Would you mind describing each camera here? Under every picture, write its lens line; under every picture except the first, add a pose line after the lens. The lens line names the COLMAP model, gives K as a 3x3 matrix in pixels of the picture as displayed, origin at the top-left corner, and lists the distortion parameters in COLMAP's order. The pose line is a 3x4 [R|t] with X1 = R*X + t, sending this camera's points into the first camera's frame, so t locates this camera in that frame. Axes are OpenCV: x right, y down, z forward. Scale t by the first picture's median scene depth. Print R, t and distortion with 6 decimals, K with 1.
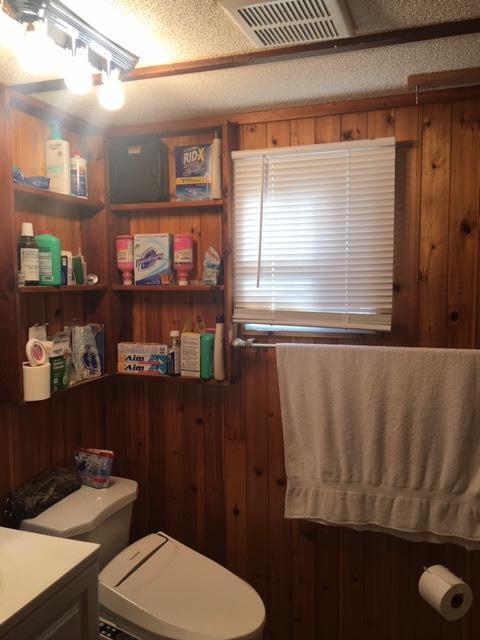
lens RADIAL K [[554.6, 0, 240.0], [0, 554.6, 320.0], [0, 0, 1]] dist [0.128553, -0.181402]
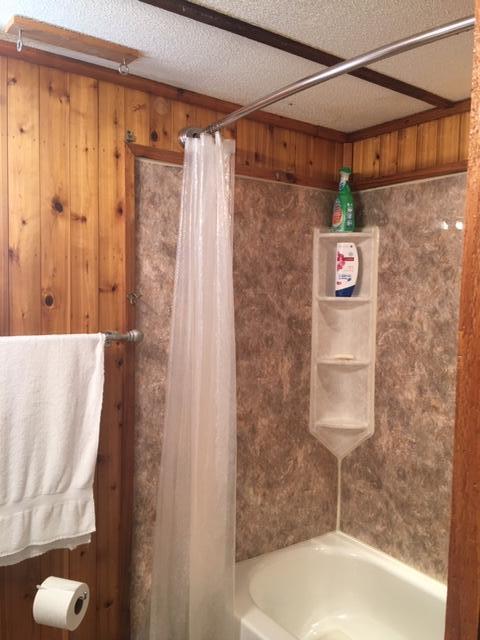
lens RADIAL K [[554.6, 0, 240.0], [0, 554.6, 320.0], [0, 0, 1]] dist [0.128553, -0.181402]
pose [[0.558752, -0.025722, 0.828936, -0.206594], [0.045359, 0.998971, 0.000423, 0.038976], [-0.828093, 0.037363, 0.559344, 0.229725]]
